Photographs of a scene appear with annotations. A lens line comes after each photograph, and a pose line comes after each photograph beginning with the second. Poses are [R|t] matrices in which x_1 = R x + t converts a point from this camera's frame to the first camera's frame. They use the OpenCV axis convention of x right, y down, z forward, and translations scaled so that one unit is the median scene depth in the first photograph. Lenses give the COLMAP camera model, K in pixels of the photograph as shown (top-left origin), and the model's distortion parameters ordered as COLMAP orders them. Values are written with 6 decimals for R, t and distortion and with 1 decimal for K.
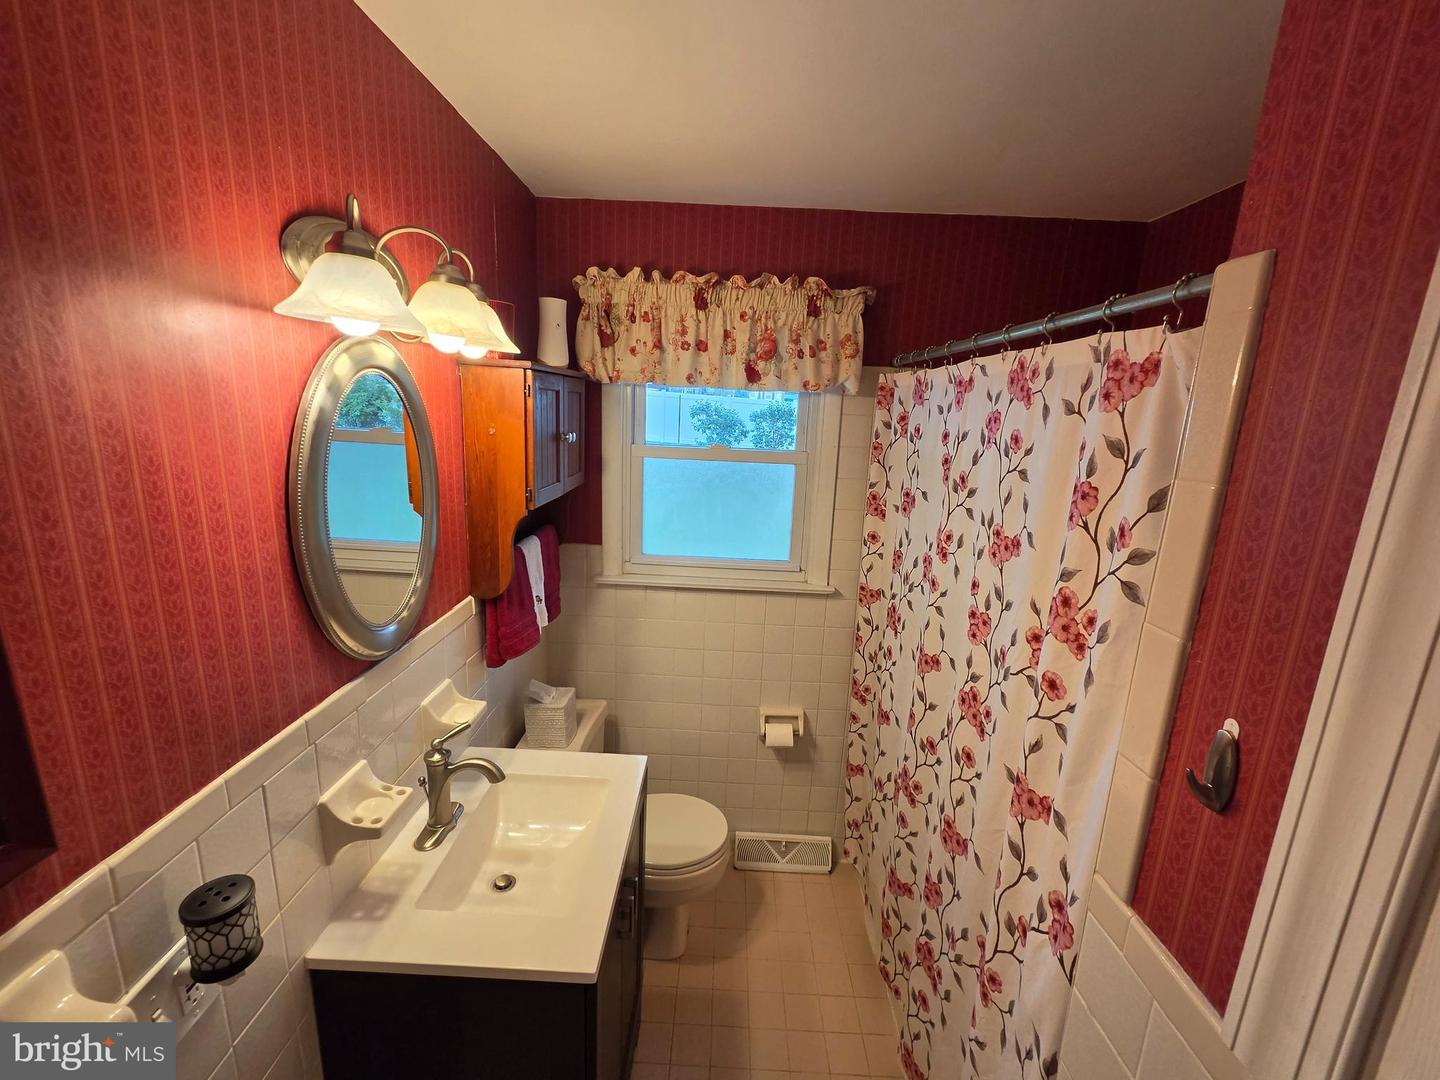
lens RADIAL K [[586.8, 0, 720.7], [0, 586.8, 533.0], [0, 0, 1]] dist [-0.006005, -0.001172]
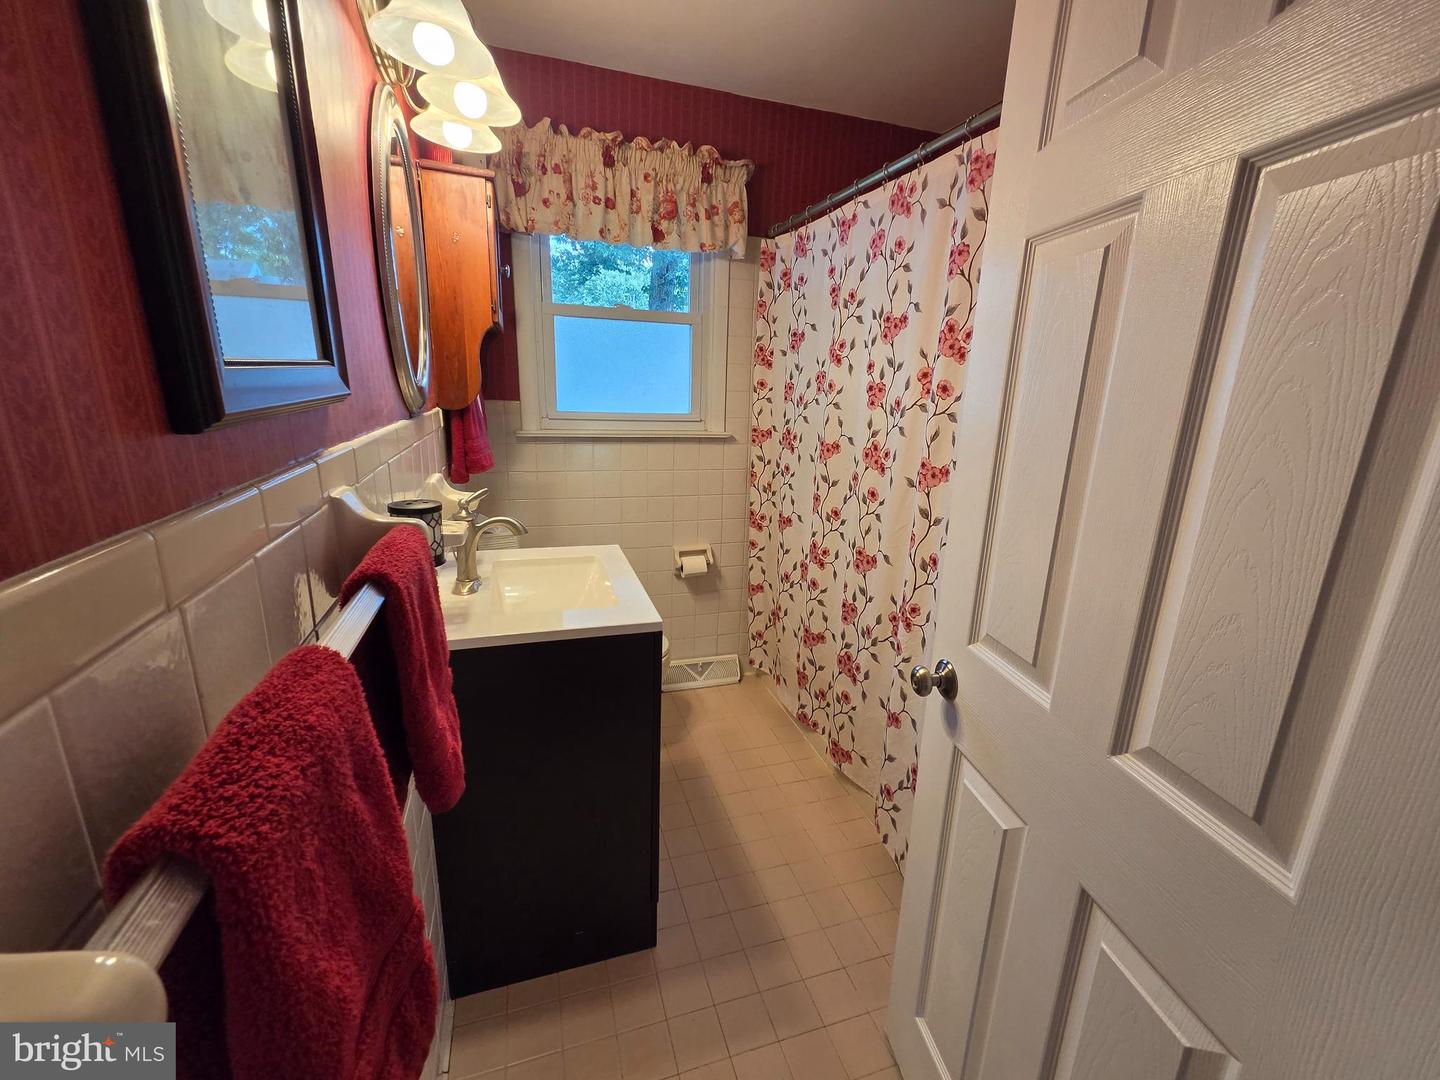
lens RADIAL K [[586.8, 0, 712.7], [0, 586.8, 543.0], [0, 0, 1]] dist [-0.006005, -0.001172]
pose [[0.948278, -0.092376, 0.303702, -0.249033], [0.073412, 0.994604, 0.073303, 0.254686], [-0.308834, -0.047217, 0.949943, -0.132547]]
